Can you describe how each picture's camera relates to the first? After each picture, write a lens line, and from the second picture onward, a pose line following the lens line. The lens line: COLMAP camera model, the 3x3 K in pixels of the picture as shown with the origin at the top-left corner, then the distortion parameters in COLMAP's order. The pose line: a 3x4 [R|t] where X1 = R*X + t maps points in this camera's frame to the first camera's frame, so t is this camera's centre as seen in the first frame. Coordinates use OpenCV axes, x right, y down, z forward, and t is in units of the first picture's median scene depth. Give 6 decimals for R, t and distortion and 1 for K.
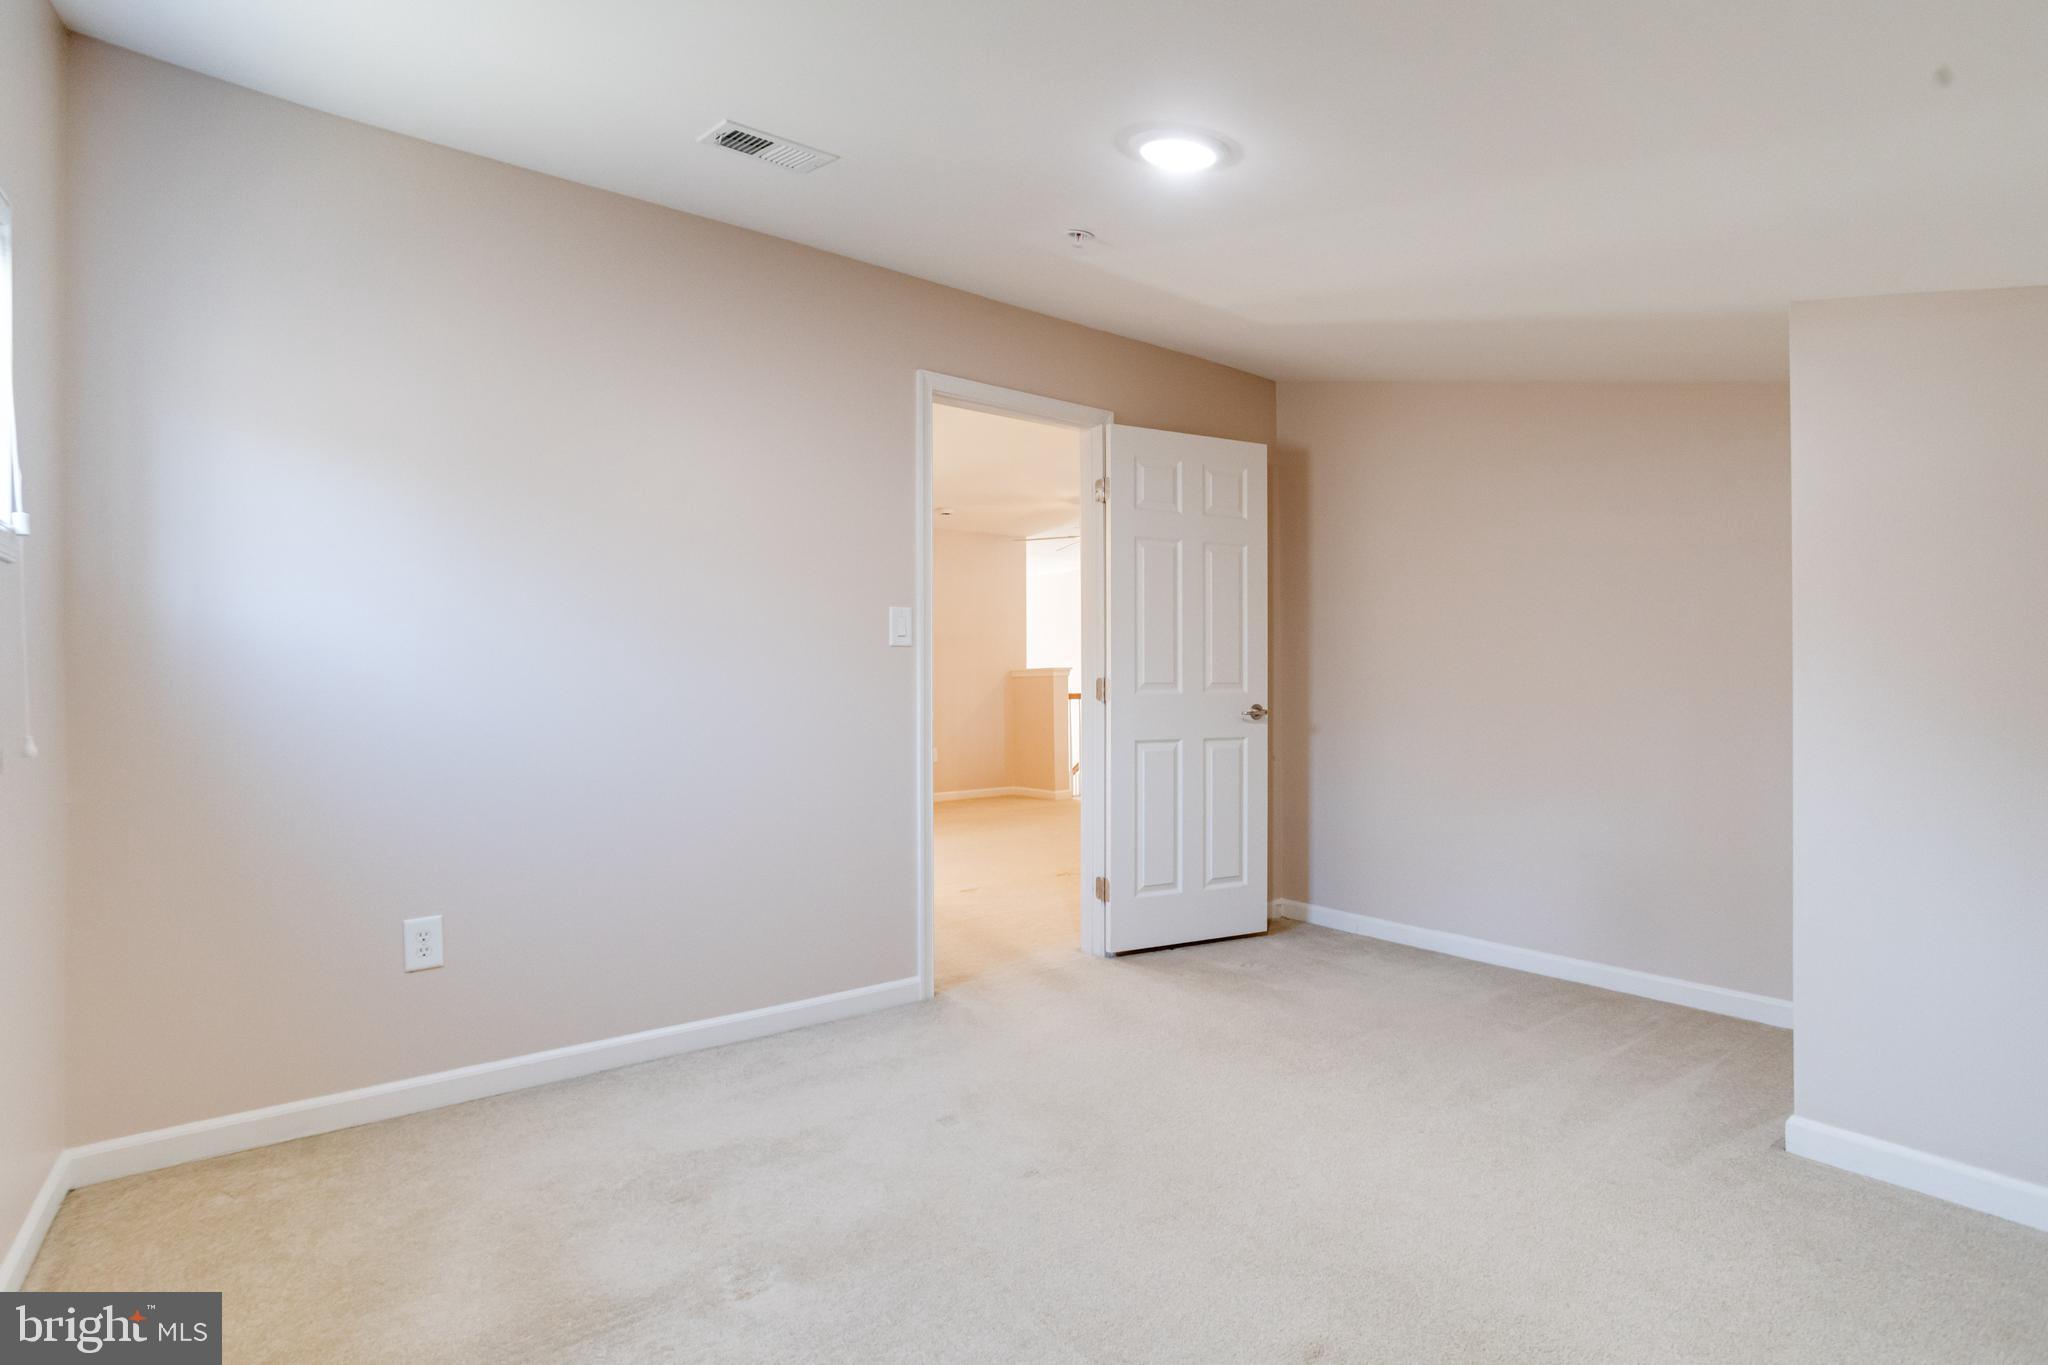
lens RADIAL K [[988.6, 0, 1019.6], [0, 988.6, 685.4], [0, 0, 1]] dist [-0.000356, -0.000046]
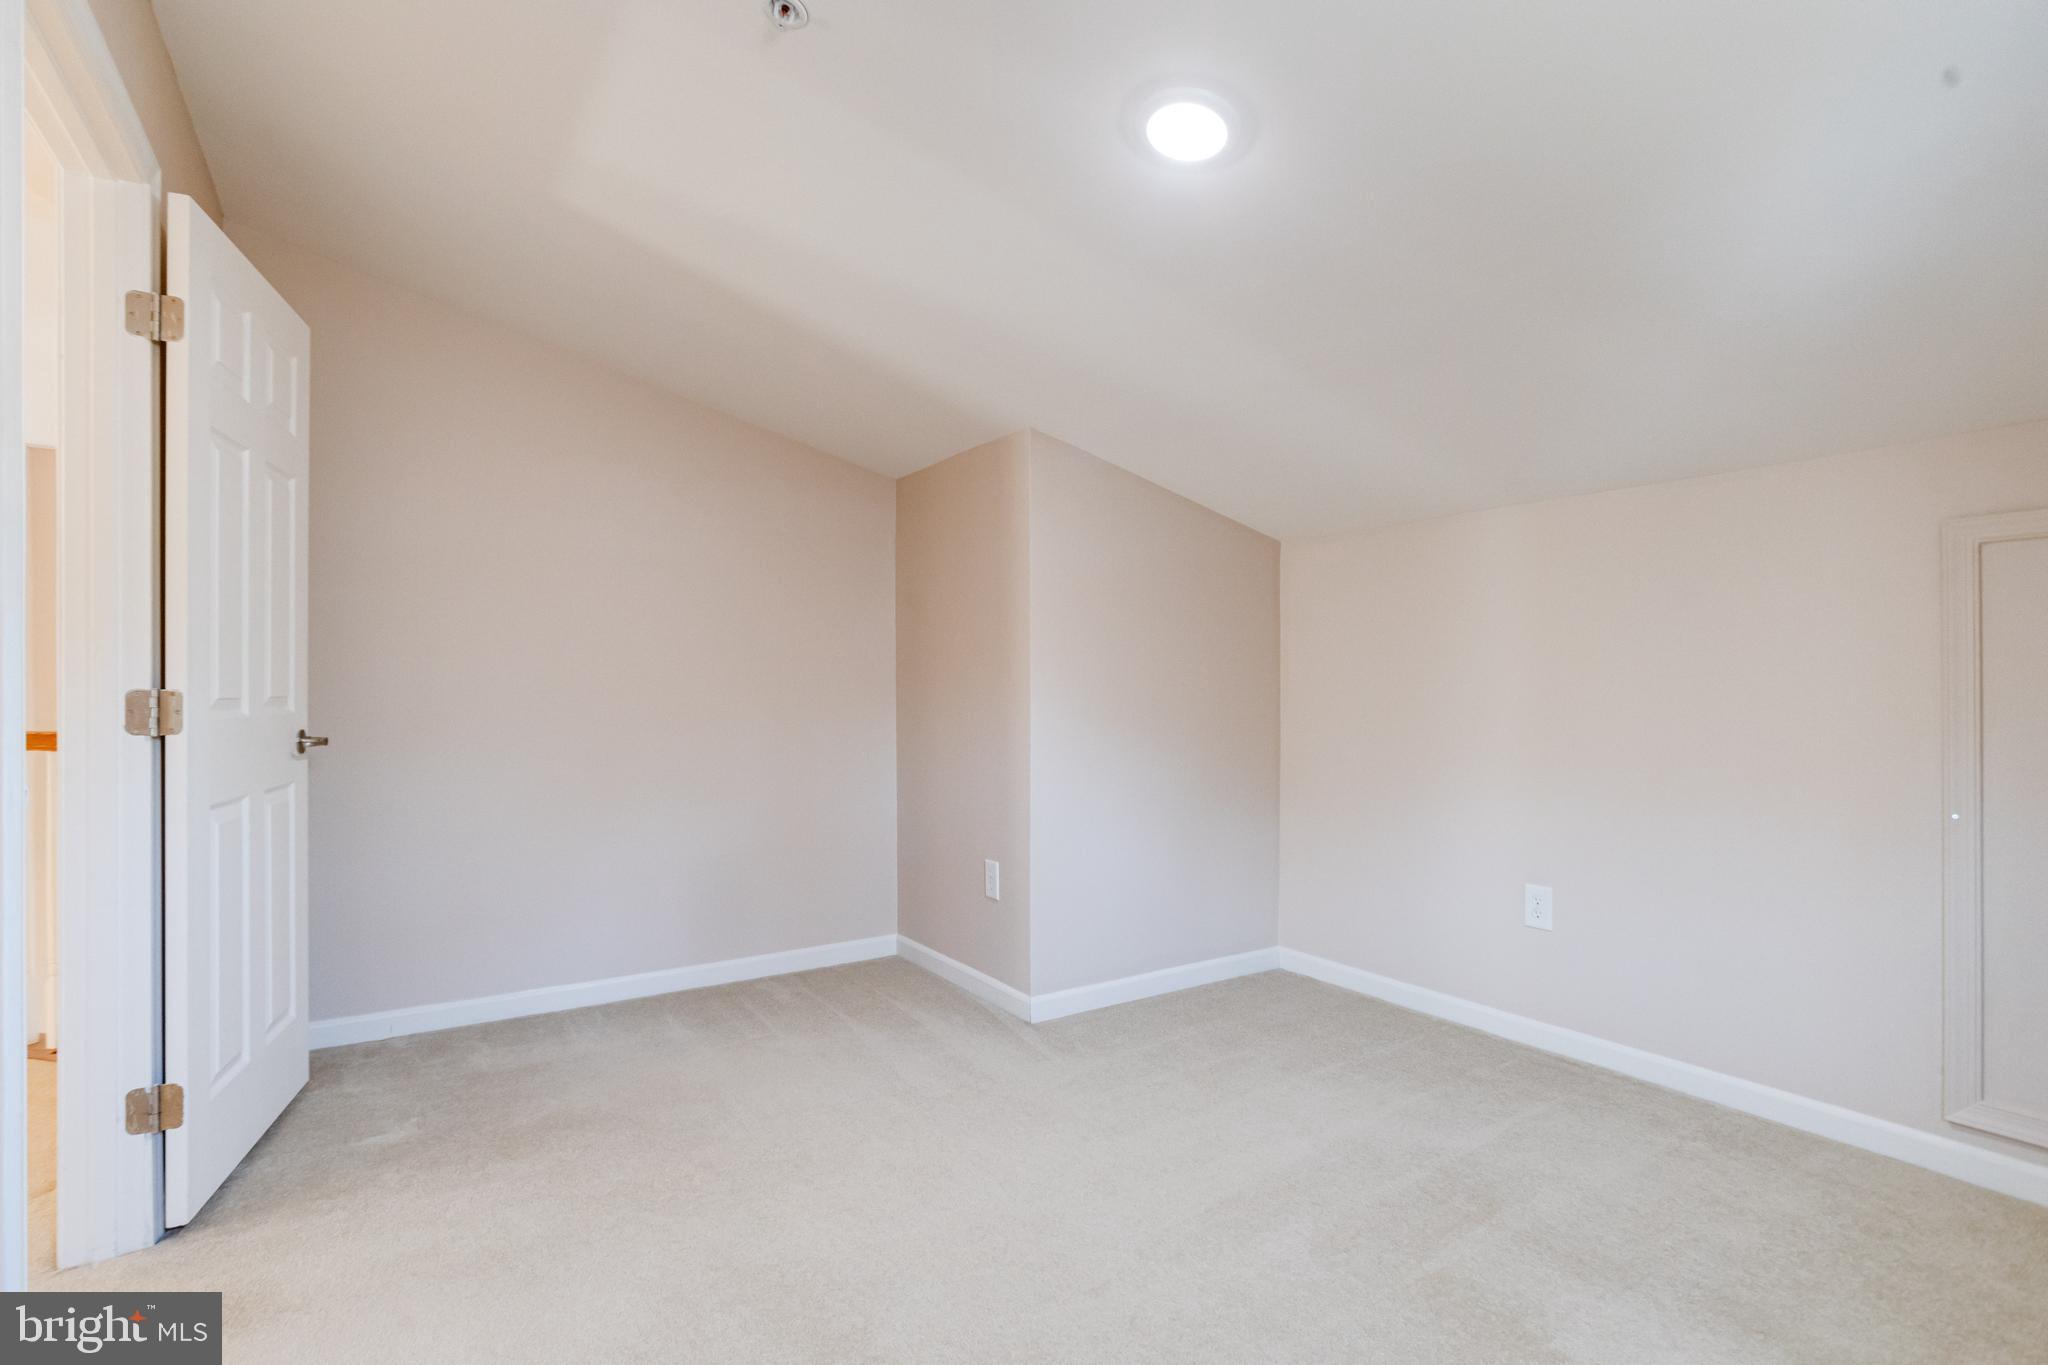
lens RADIAL K [[988.6, 0, 1017.0], [0, 988.6, 687.1], [0, 0, 1]] dist [-0.000356, -0.000046]
pose [[0.083981, 0.003494, 0.996461, -0.391599], [-0.003666, 0.999988, -0.003197, -0.009177], [-0.996461, -0.003385, 0.083993, 0.532936]]
